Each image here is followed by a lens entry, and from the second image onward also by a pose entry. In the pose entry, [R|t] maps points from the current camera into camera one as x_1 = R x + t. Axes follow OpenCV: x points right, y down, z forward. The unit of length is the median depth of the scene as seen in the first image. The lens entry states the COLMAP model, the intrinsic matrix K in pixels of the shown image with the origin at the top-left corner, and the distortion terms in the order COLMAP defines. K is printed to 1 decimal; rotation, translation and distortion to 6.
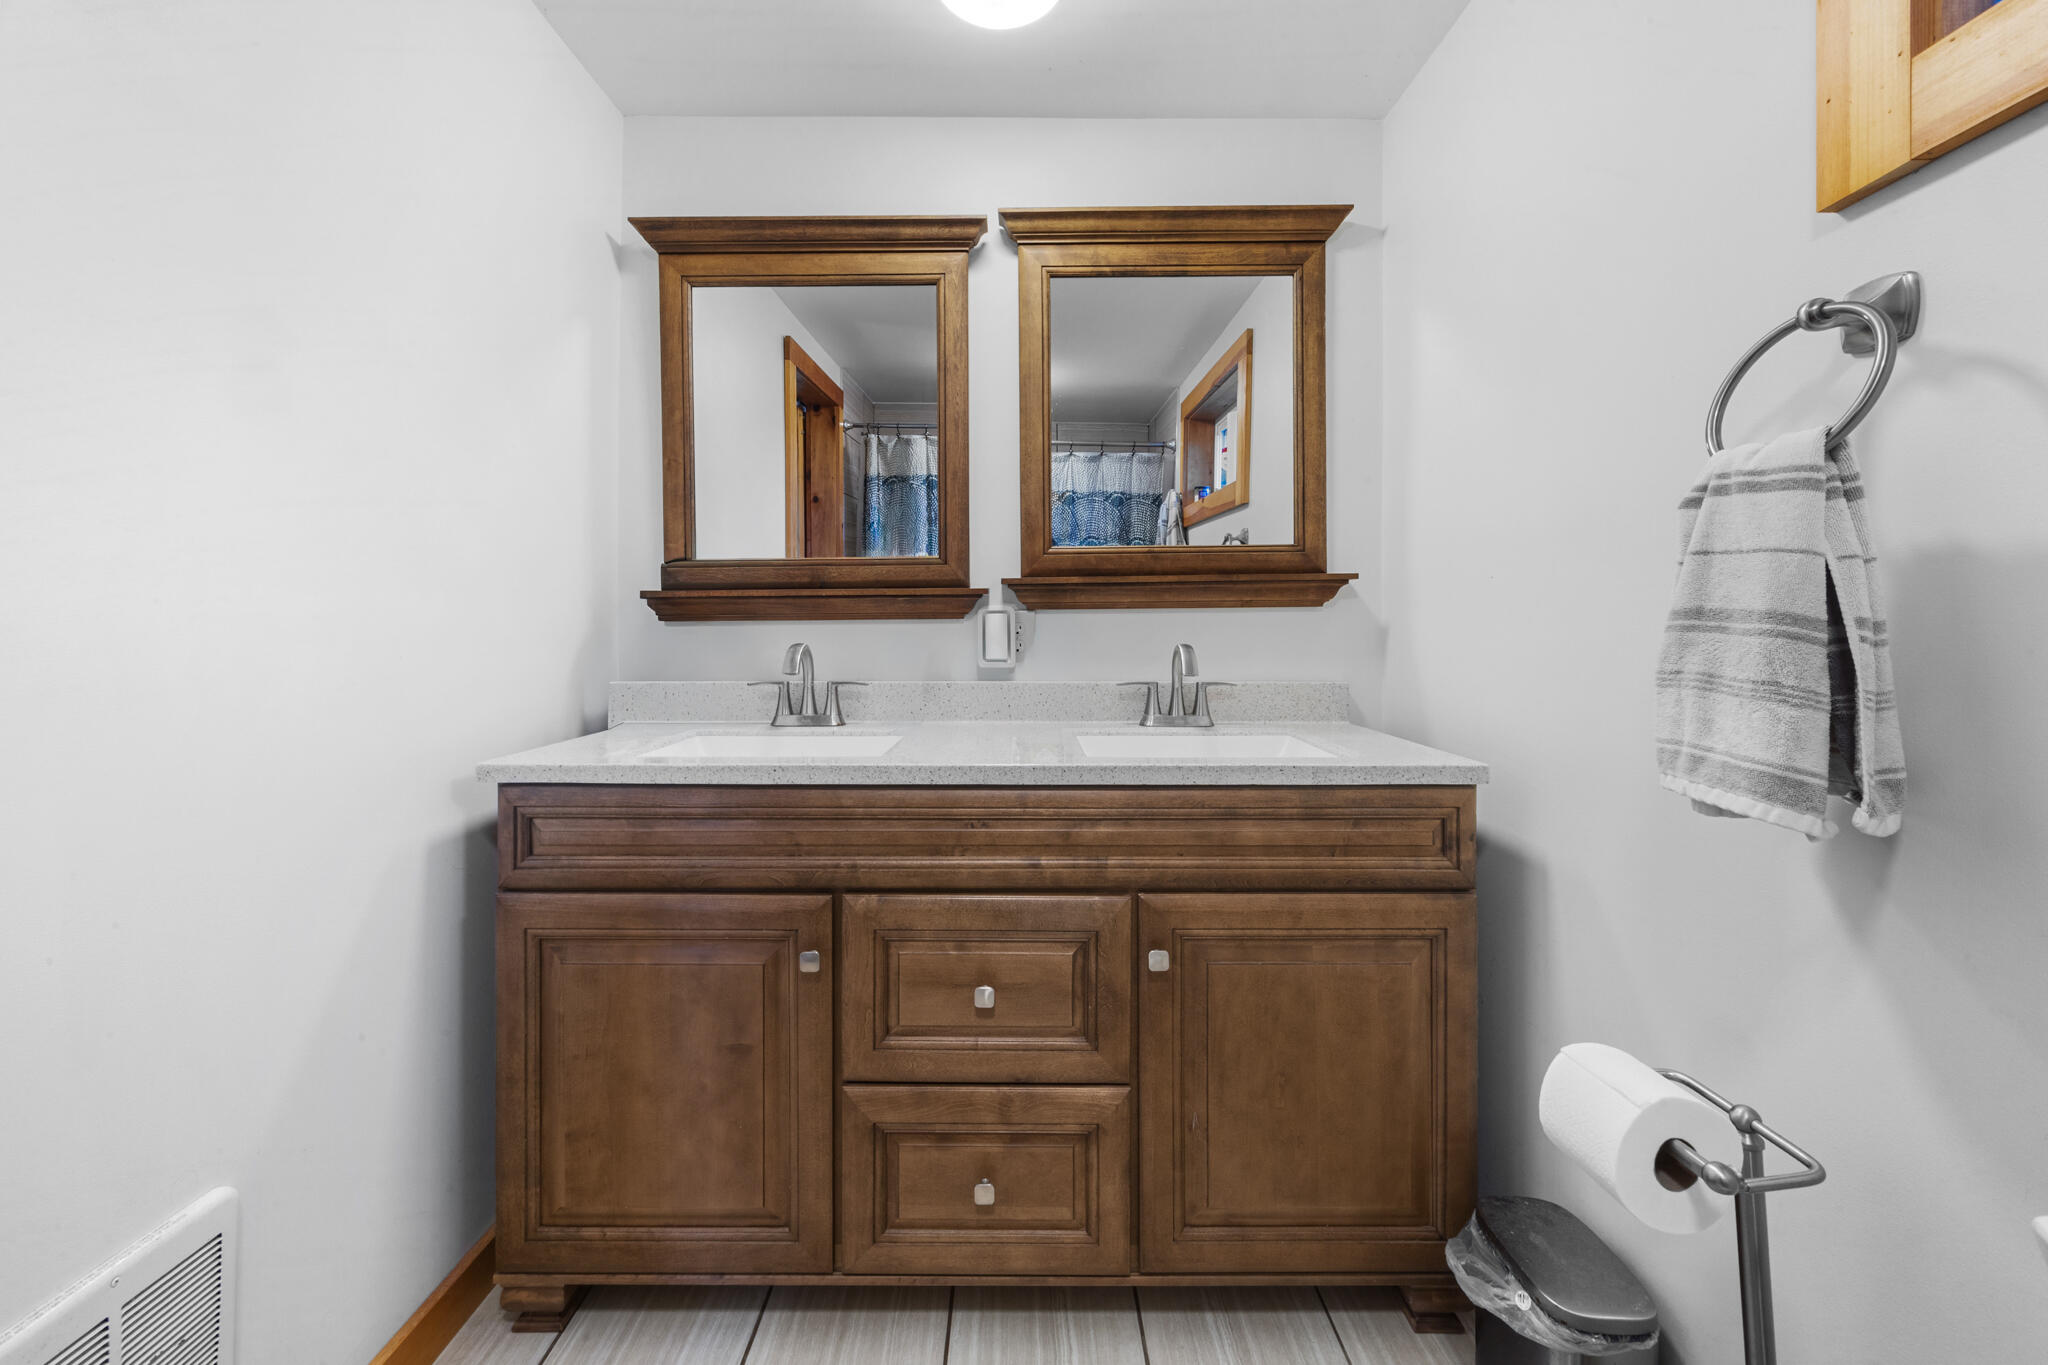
lens RADIAL K [[807.0, 0, 1042.6], [0, 807.0, 628.0], [0, 0, 1]] dist [0.000512, -0.000040]
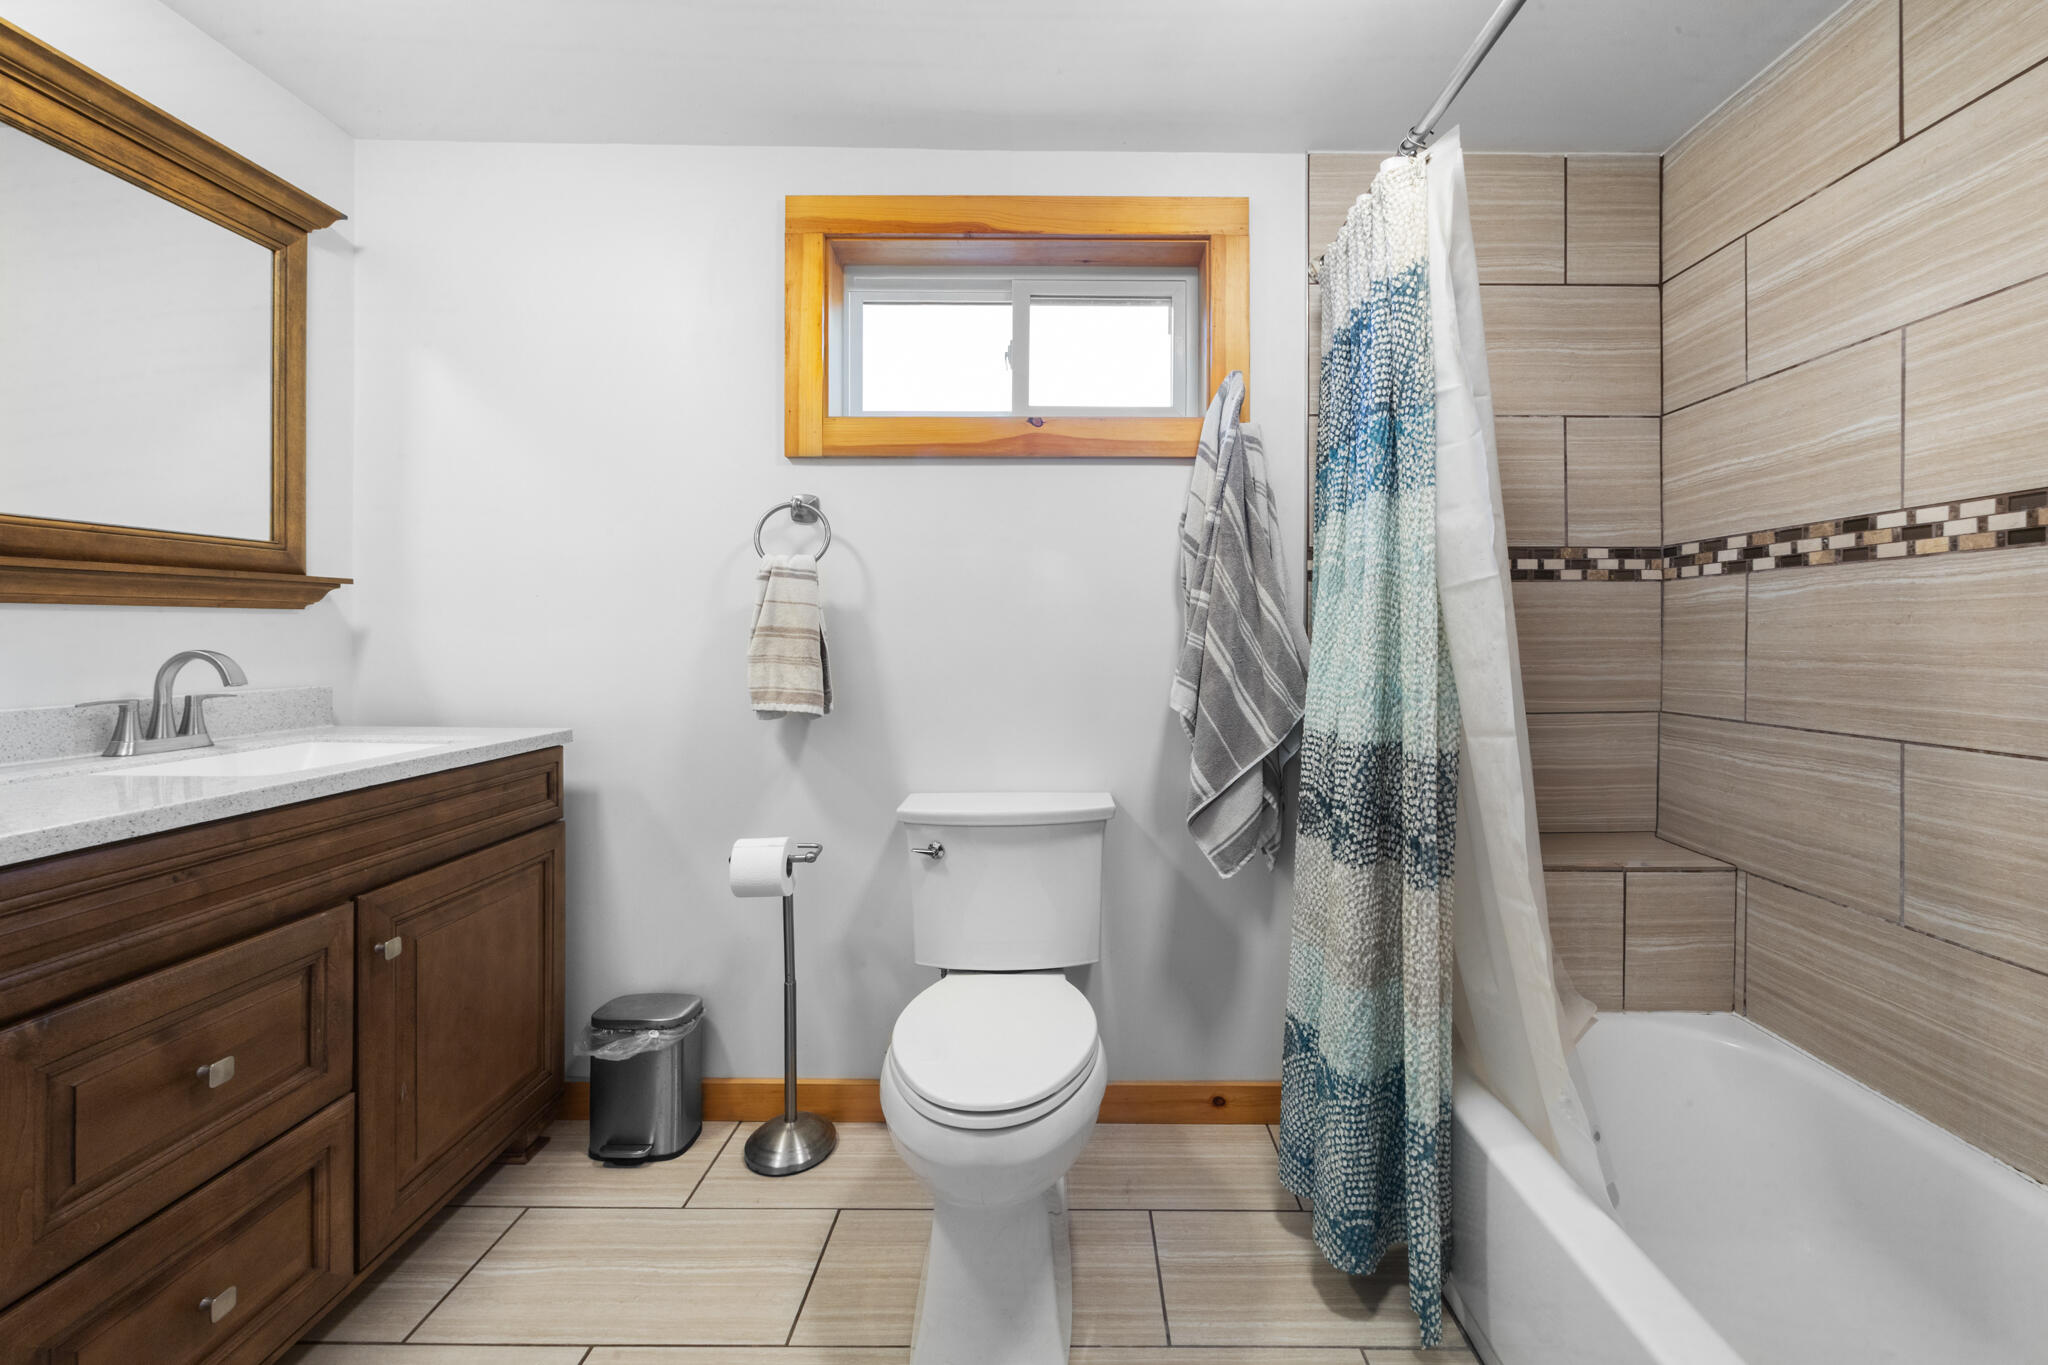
lens RADIAL K [[807.0, 0, 1076.1], [0, 807.0, 634.9], [0, 0, 1]] dist [0.000512, -0.000040]
pose [[-0.013456, 0.001559, 0.999908, -0.894837], [-0.008171, 0.999965, -0.001669, -0.002730], [-0.999876, -0.008193, -0.013443, 0.122522]]
